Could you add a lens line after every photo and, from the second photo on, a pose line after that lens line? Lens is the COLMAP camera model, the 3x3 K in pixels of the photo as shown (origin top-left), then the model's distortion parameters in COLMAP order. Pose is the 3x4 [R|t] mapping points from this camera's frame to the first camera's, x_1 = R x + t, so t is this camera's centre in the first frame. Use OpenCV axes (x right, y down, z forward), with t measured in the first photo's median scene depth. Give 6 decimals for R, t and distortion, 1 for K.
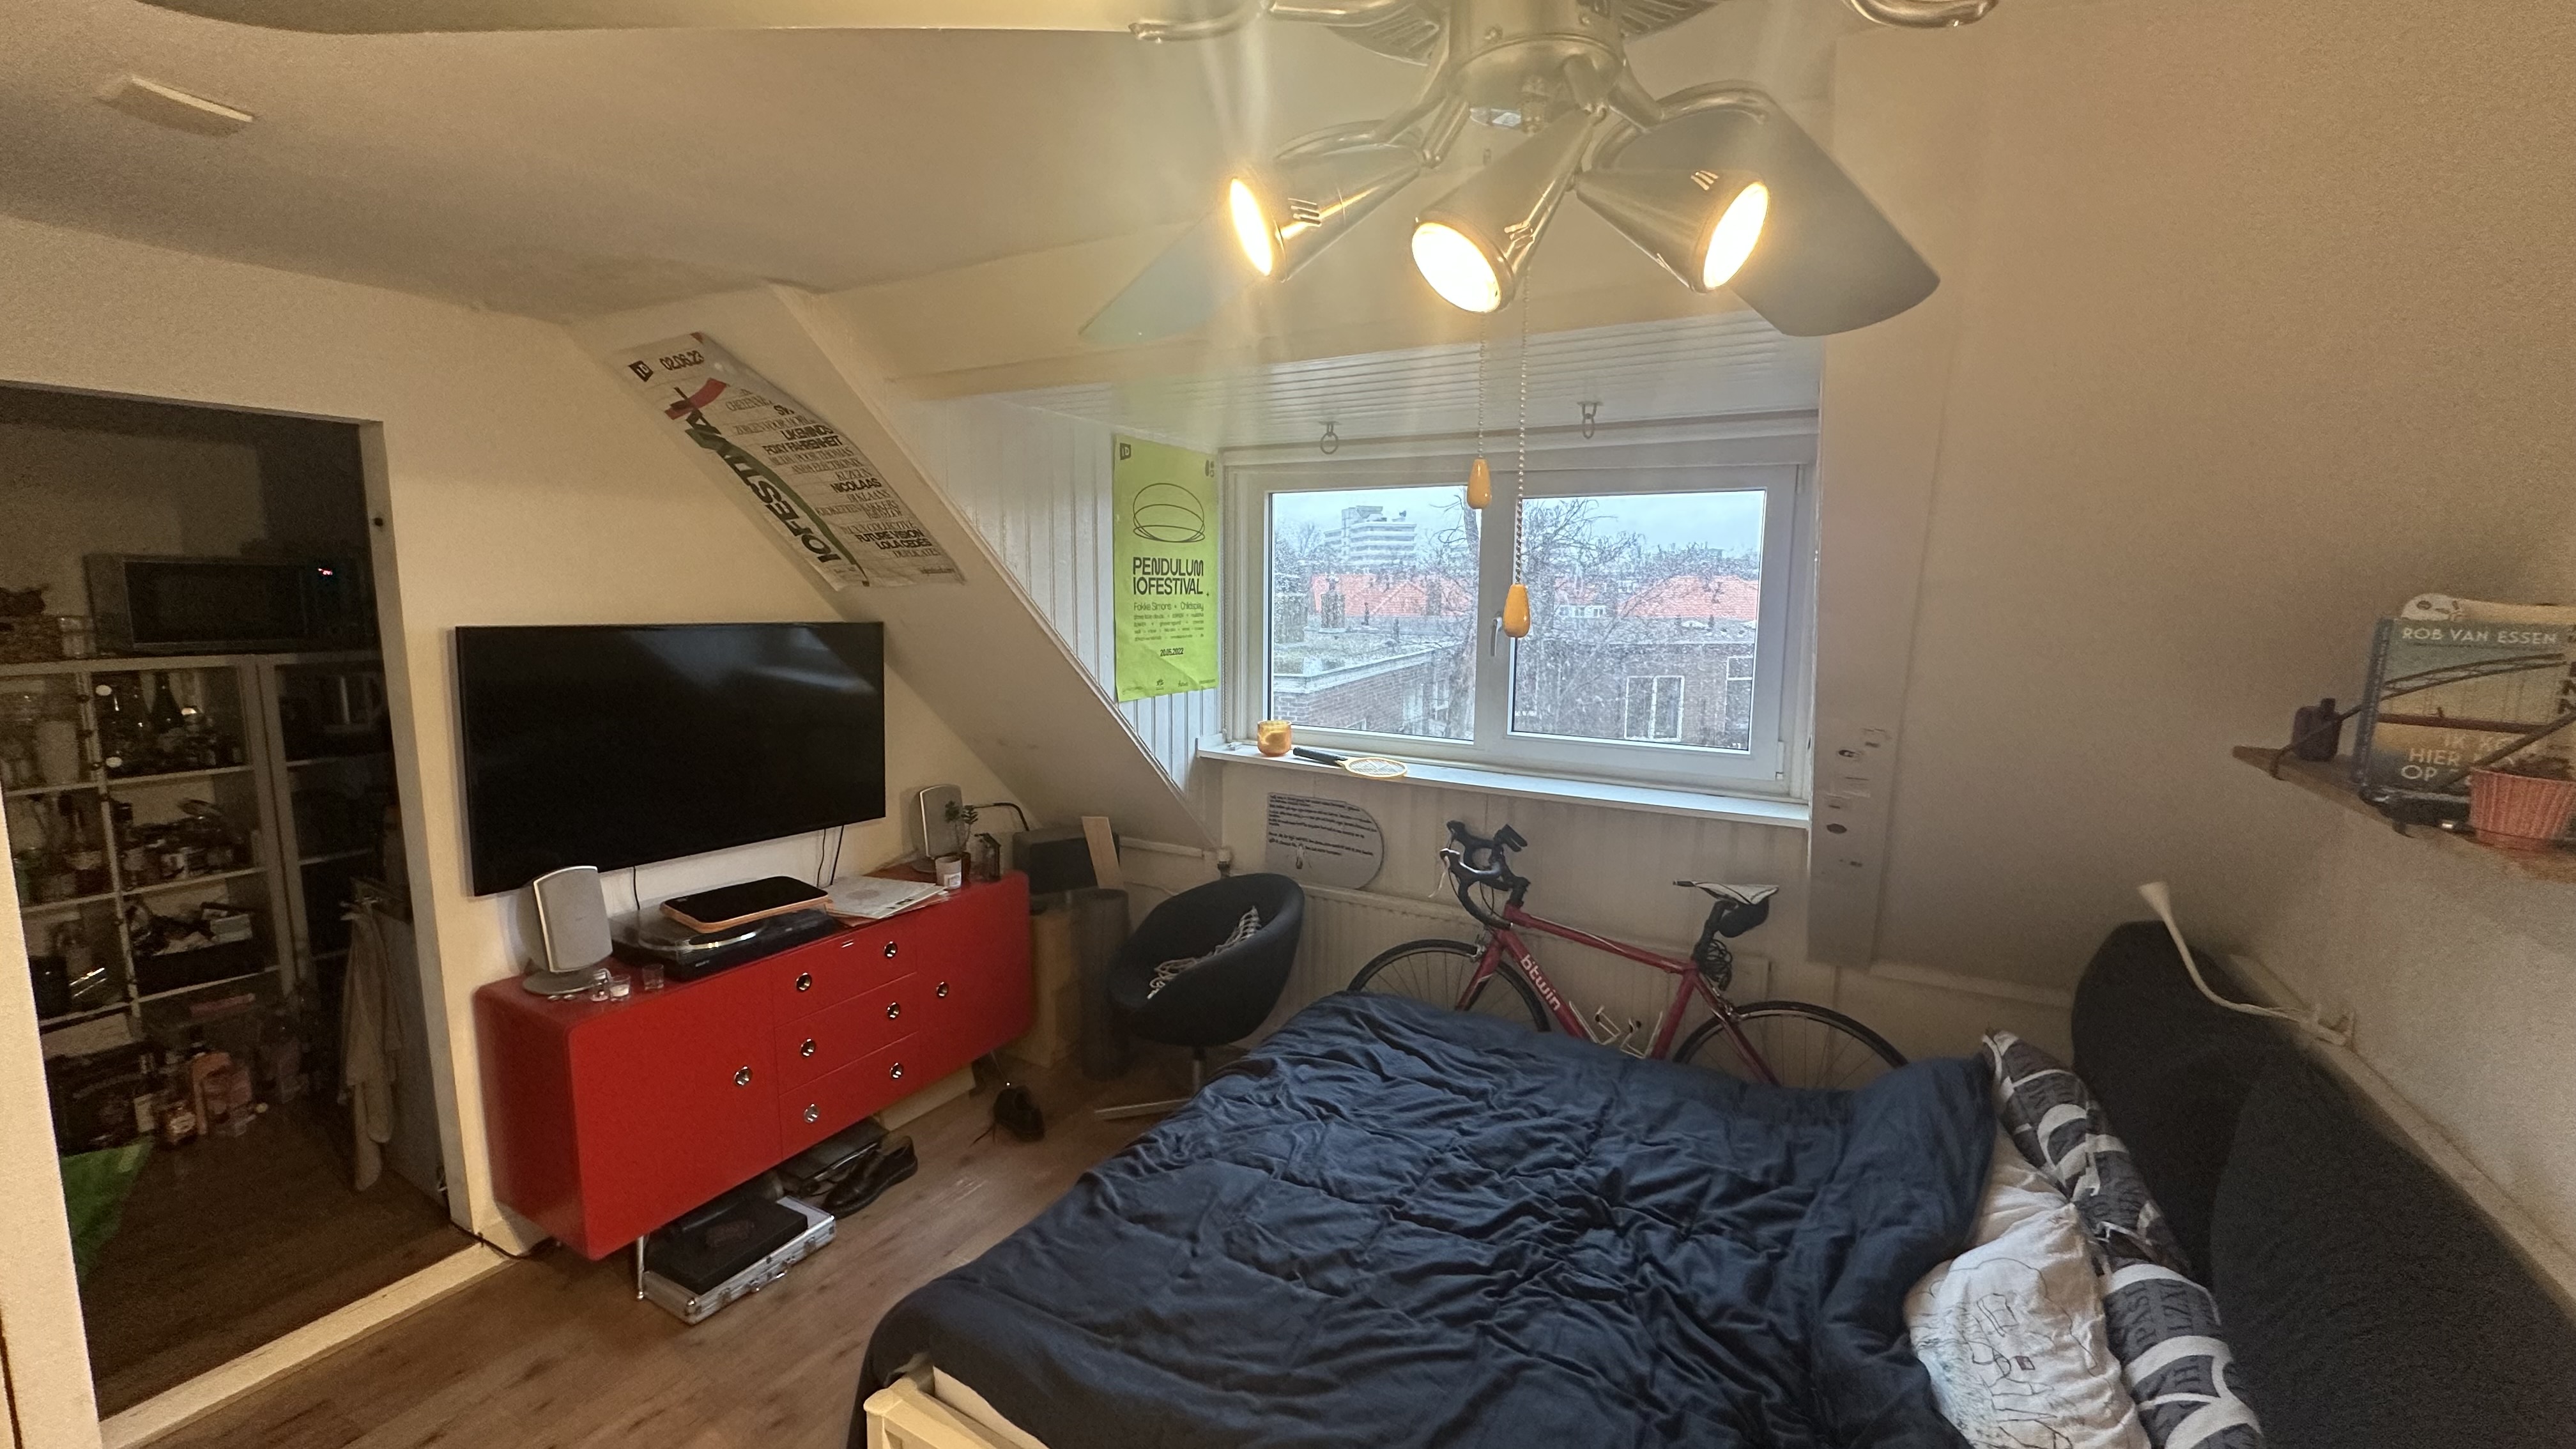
lens RADIAL K [[1022.4, 0, 1281.8], [0, 1022.4, 723.2], [0, 0, 1]] dist [0.001596, 0.000177]
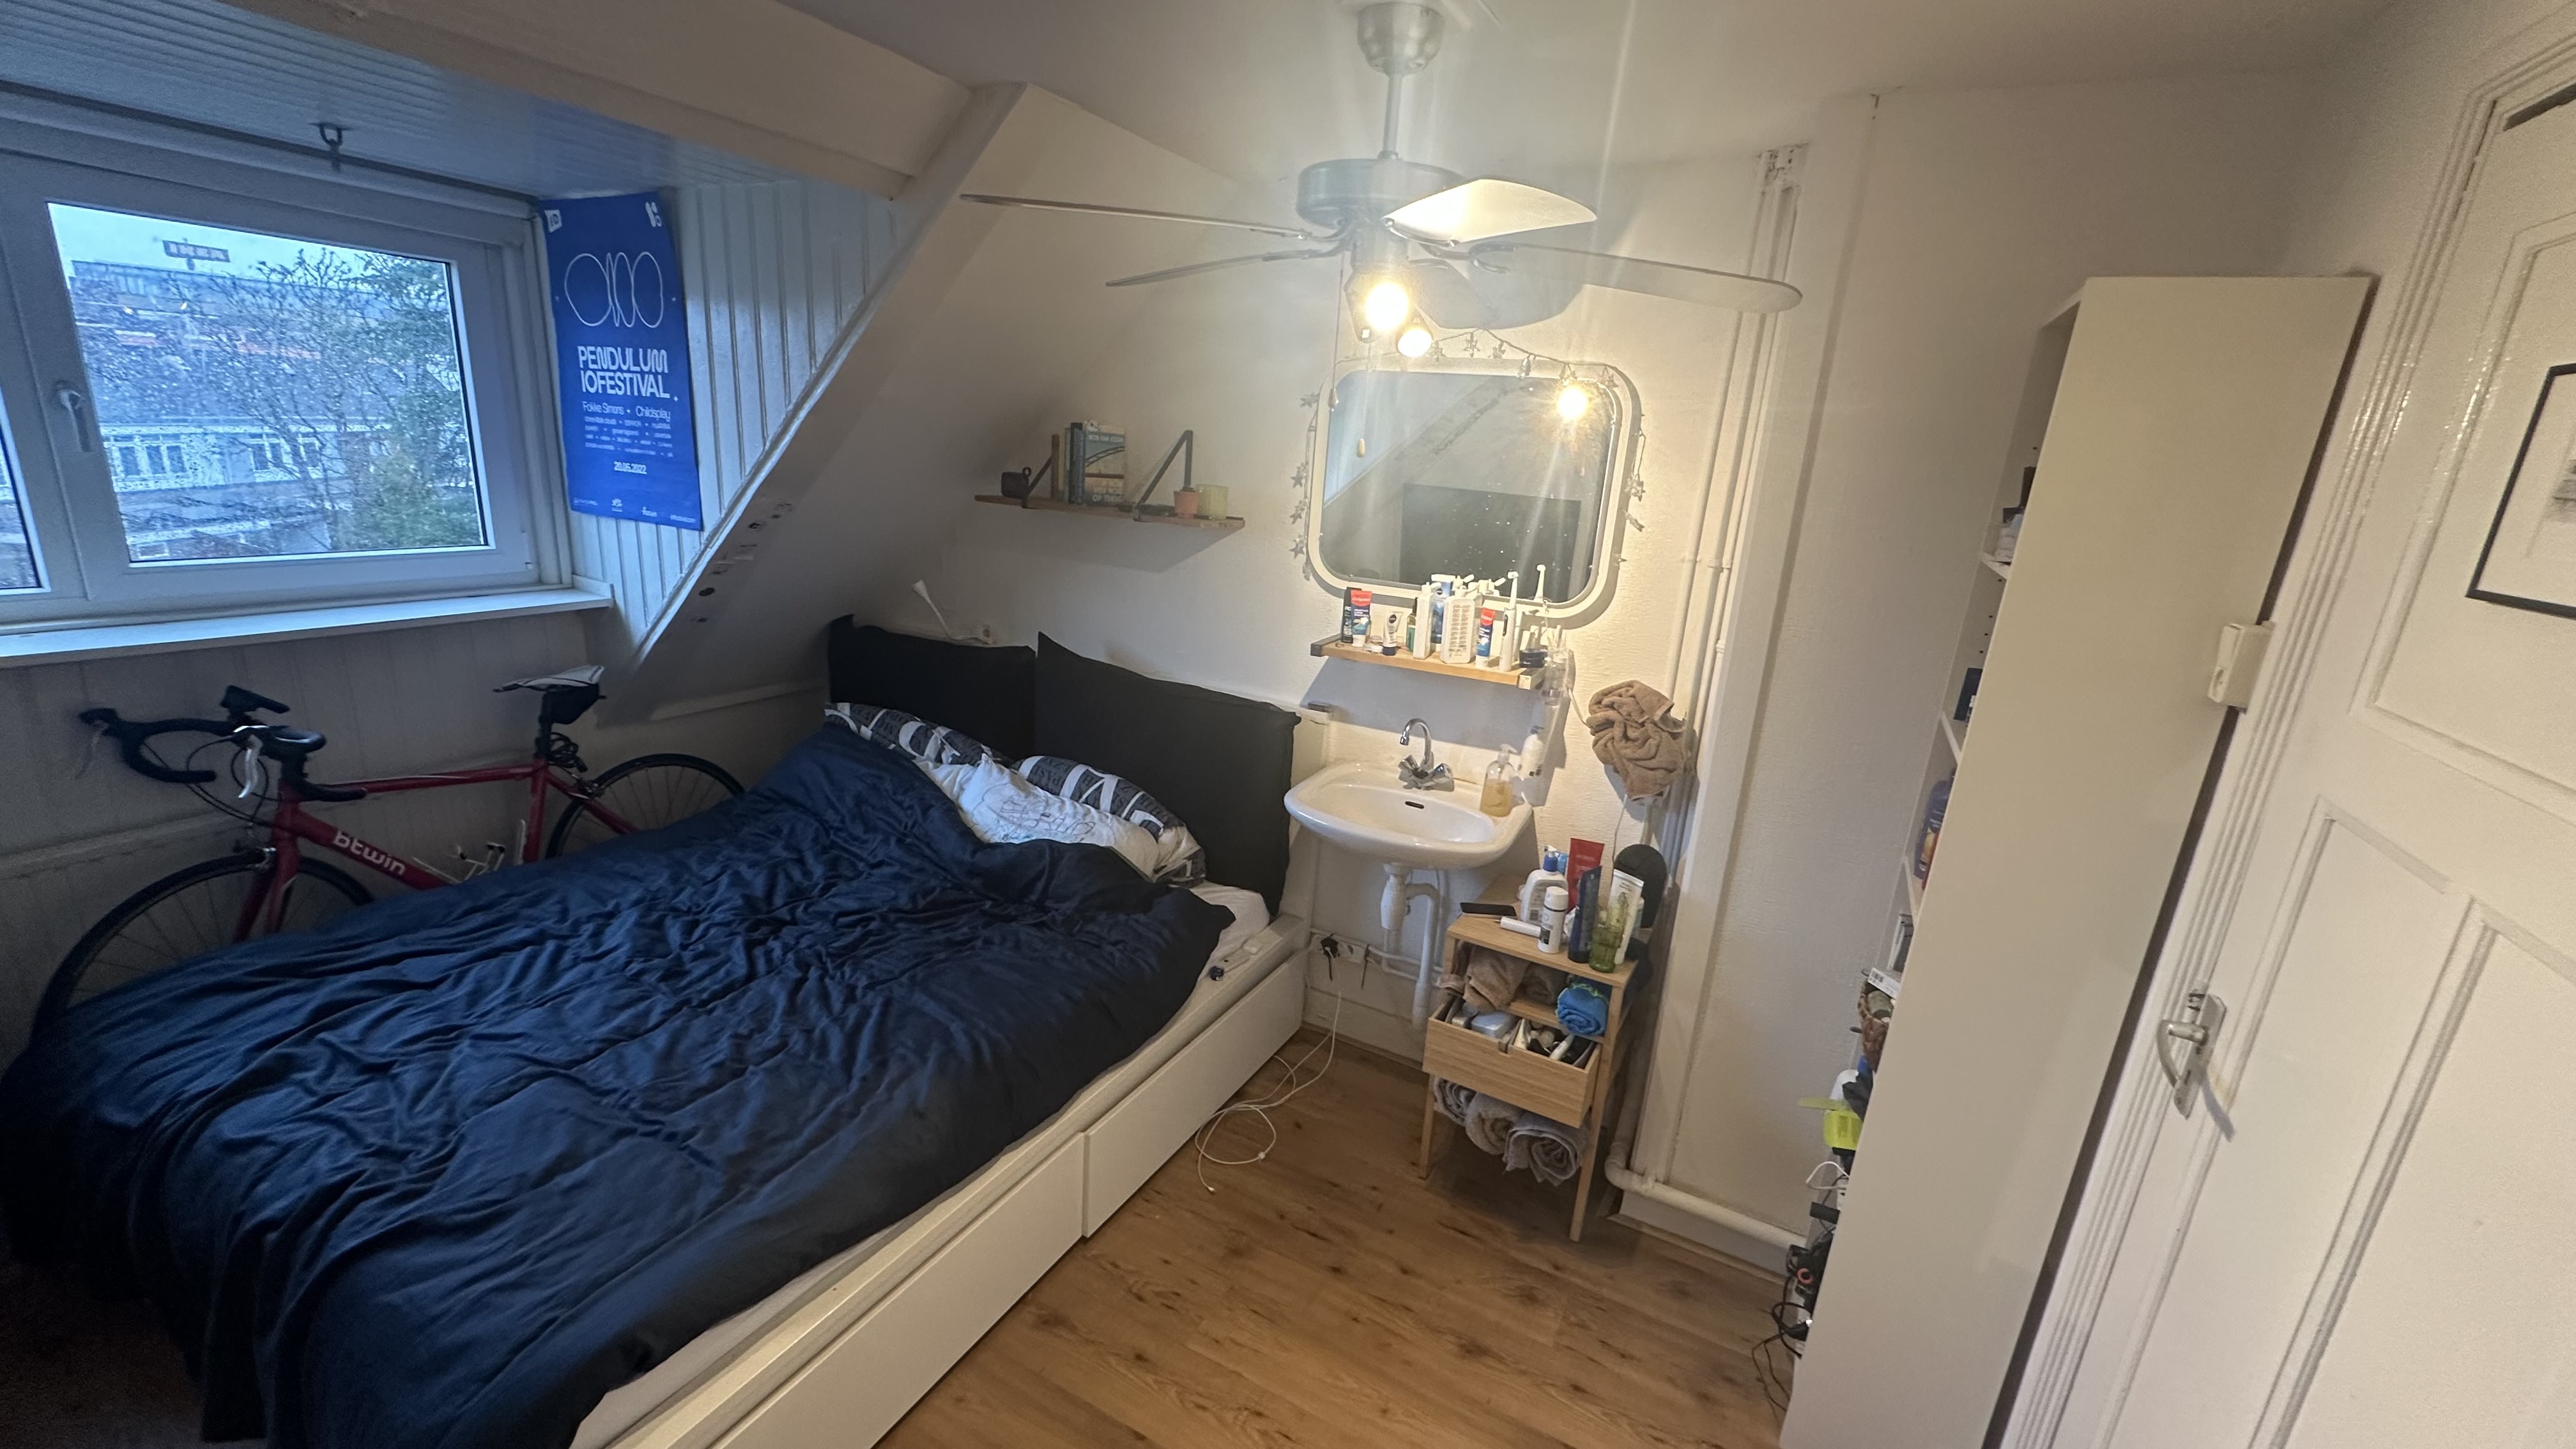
lens RADIAL K [[1022.4, 0, 1289.5], [0, 1022.4, 724.2], [0, 0, 1]] dist [0.001596, 0.000177]
pose [[-0.028636, -0.280696, 0.959370, -0.660383], [0.062271, 0.957398, 0.281977, -0.044820], [-0.997648, 0.067815, -0.009936, 0.305106]]
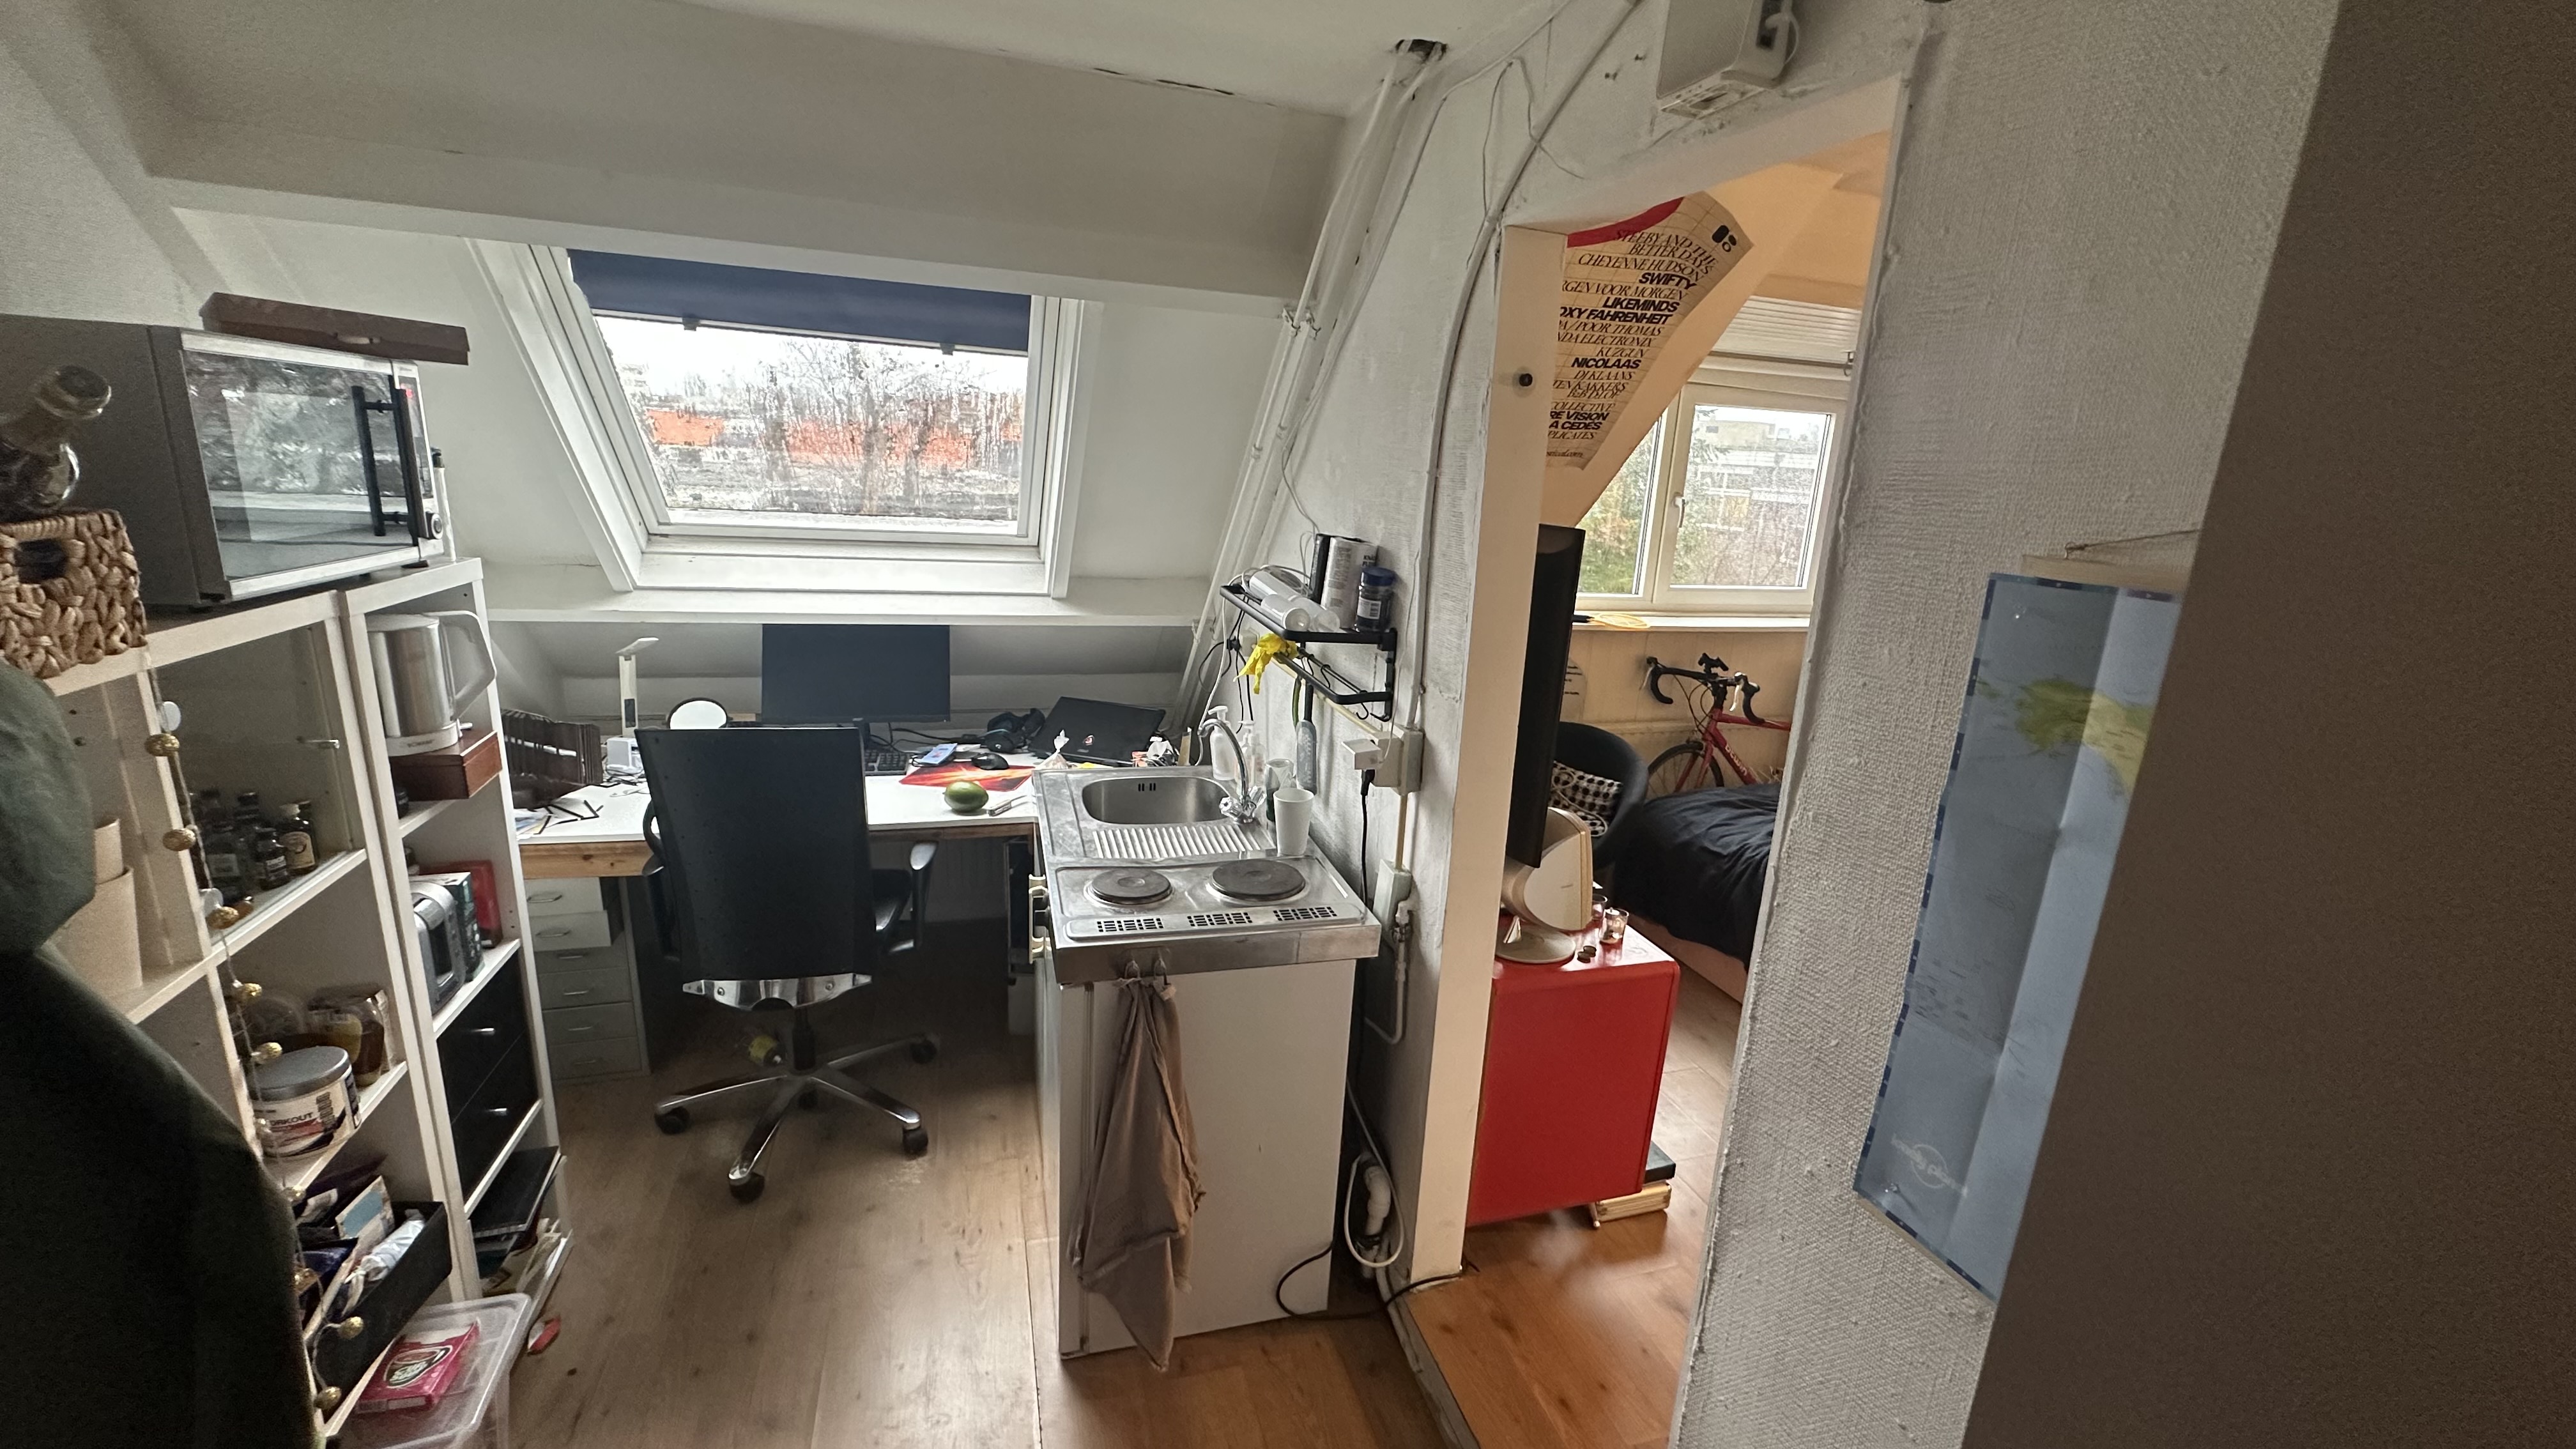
lens RADIAL K [[1022.4, 0, 1279.9], [0, 1022.4, 724.2], [0, 0, 1]] dist [0.001596, 0.000177]
pose [[0.692286, -0.161943, 0.703217, -1.458520], [0.058089, 0.983837, 0.169381, -0.090830], [-0.719281, -0.076411, 0.690504, 0.579962]]
